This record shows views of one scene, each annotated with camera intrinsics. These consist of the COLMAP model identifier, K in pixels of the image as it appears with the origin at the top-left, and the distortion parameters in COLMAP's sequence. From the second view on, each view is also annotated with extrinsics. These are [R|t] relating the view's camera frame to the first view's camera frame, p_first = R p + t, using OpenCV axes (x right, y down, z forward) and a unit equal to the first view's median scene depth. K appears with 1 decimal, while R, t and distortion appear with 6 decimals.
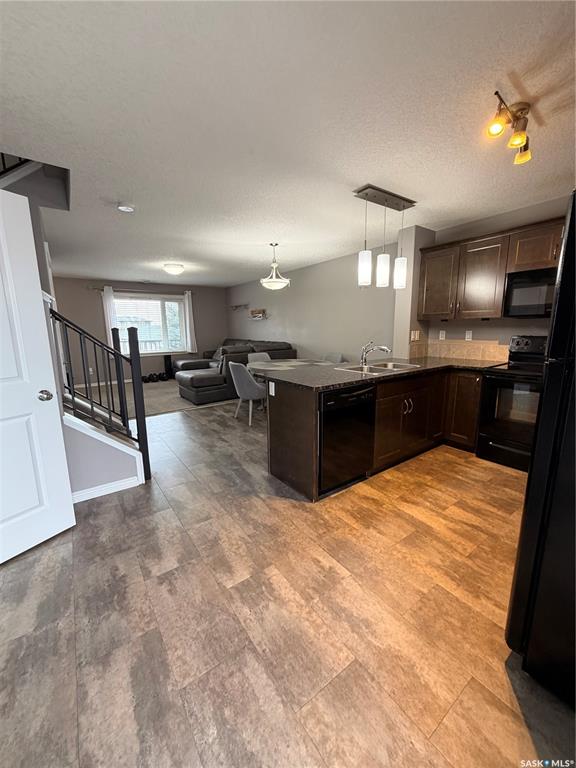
lens RADIAL K [[305.3, 0, 286.6], [0, 305.3, 382.3], [0, 0, 1]] dist [0.001466, -0.000681]
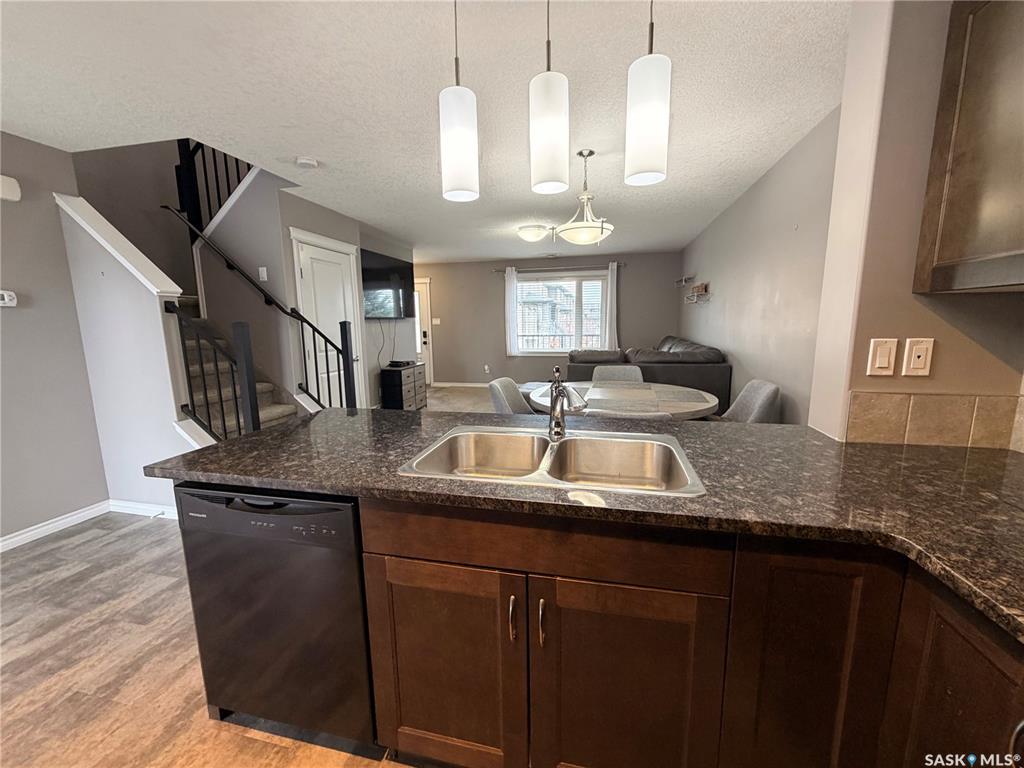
lens RADIAL K [[407.1, 0, 509.2], [0, 407.1, 388.3], [0, 0, 1]] dist [0.001466, -0.000681]
pose [[0.657828, 0.128160, -0.742184, 0.486436], [-0.128791, 0.990043, 0.056808, -0.111428], [0.742075, 0.058217, 0.667784, 0.575638]]
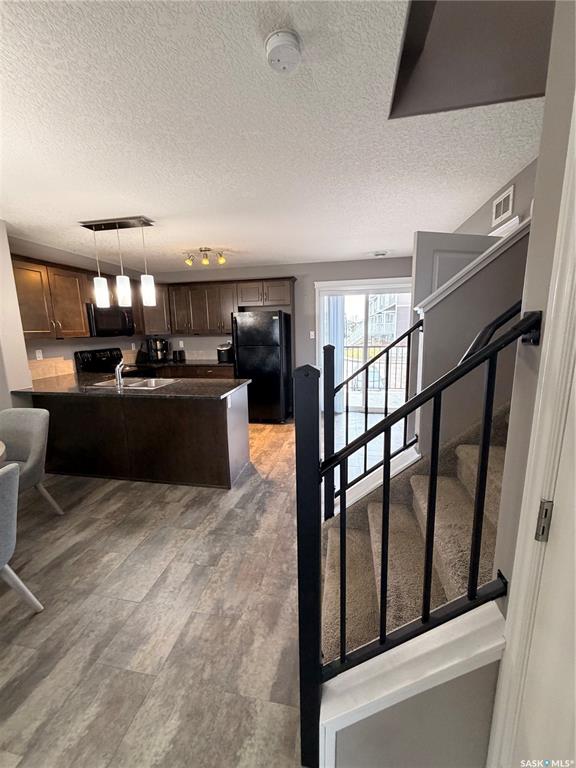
lens RADIAL K [[305.3, 0, 286.9], [0, 305.3, 382.5], [0, 0, 1]] dist [0.001466, -0.000681]
pose [[-0.686883, -0.099444, 0.719932, -0.674207], [0.156360, 0.947177, 0.280015, -0.218917], [-0.709748, 0.304906, -0.635051, 1.083453]]
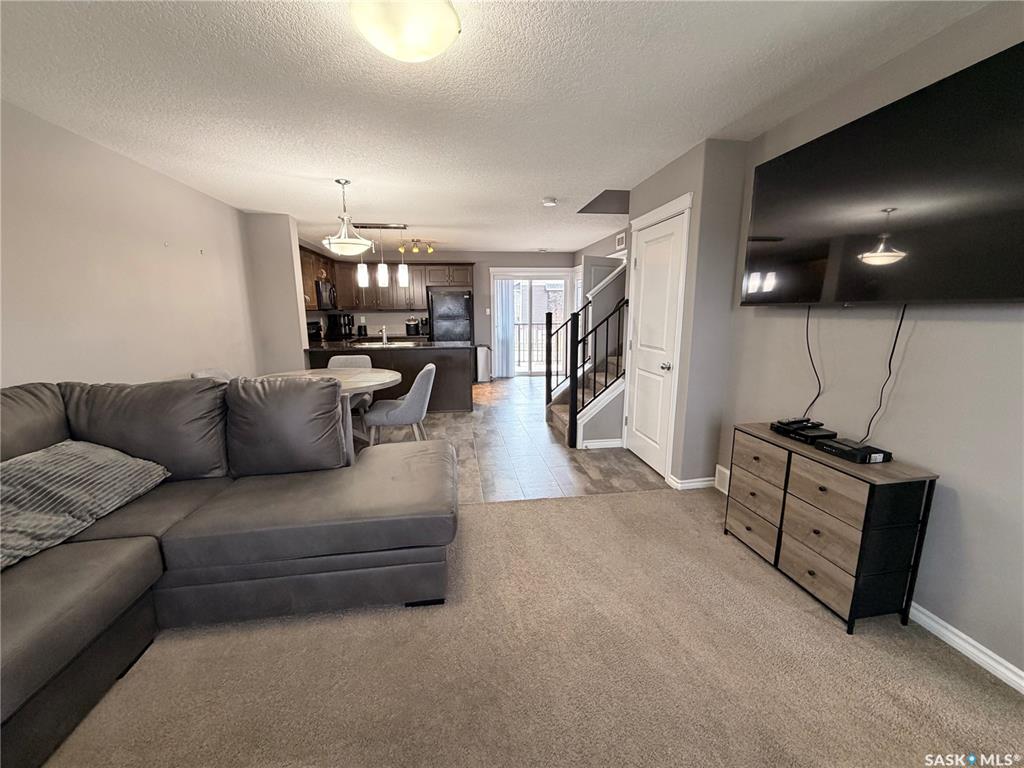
lens RADIAL K [[407.1, 0, 510.2], [0, 407.1, 383.0], [0, 0, 1]] dist [0.001466, -0.000681]
pose [[-0.886023, -0.063386, 0.459288, -0.874905], [0.100173, 0.941042, 0.323119, -0.354662], [-0.452691, 0.332300, -0.827435, 1.955148]]
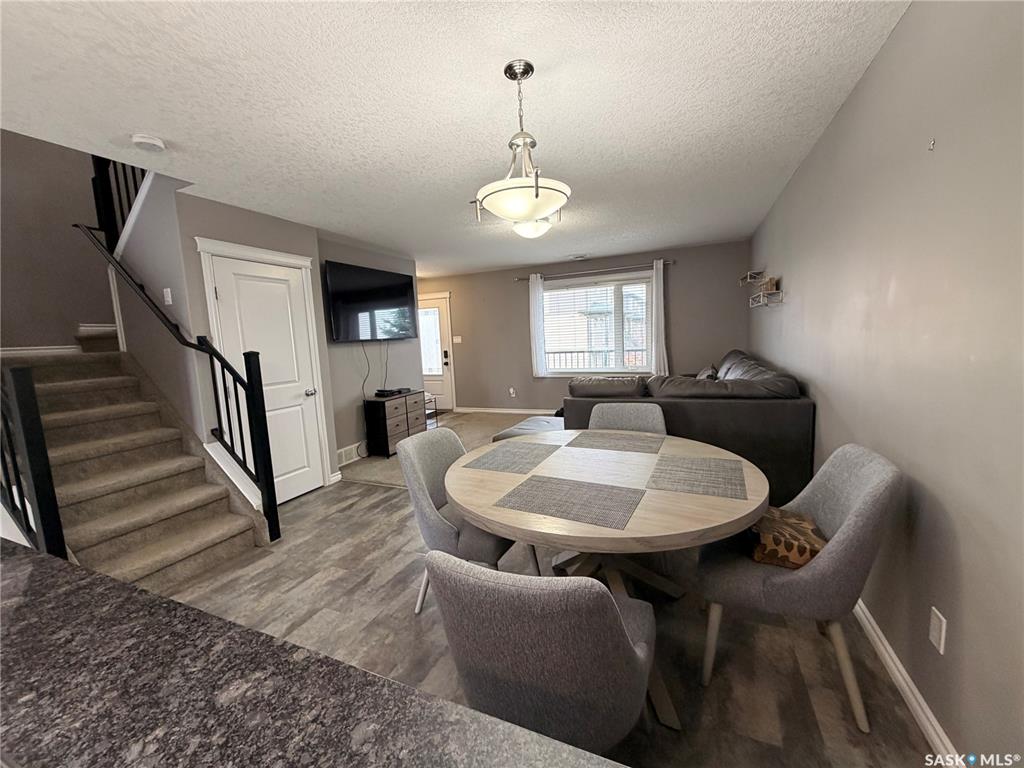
lens RADIAL K [[407.1, 0, 509.4], [0, 407.1, 388.1], [0, 0, 1]] dist [0.001466, -0.000681]
pose [[0.511571, 0.100122, -0.853388, 0.380102], [-0.111600, 0.992517, 0.049545, -0.188493], [0.851963, 0.069892, 0.518917, 0.948928]]
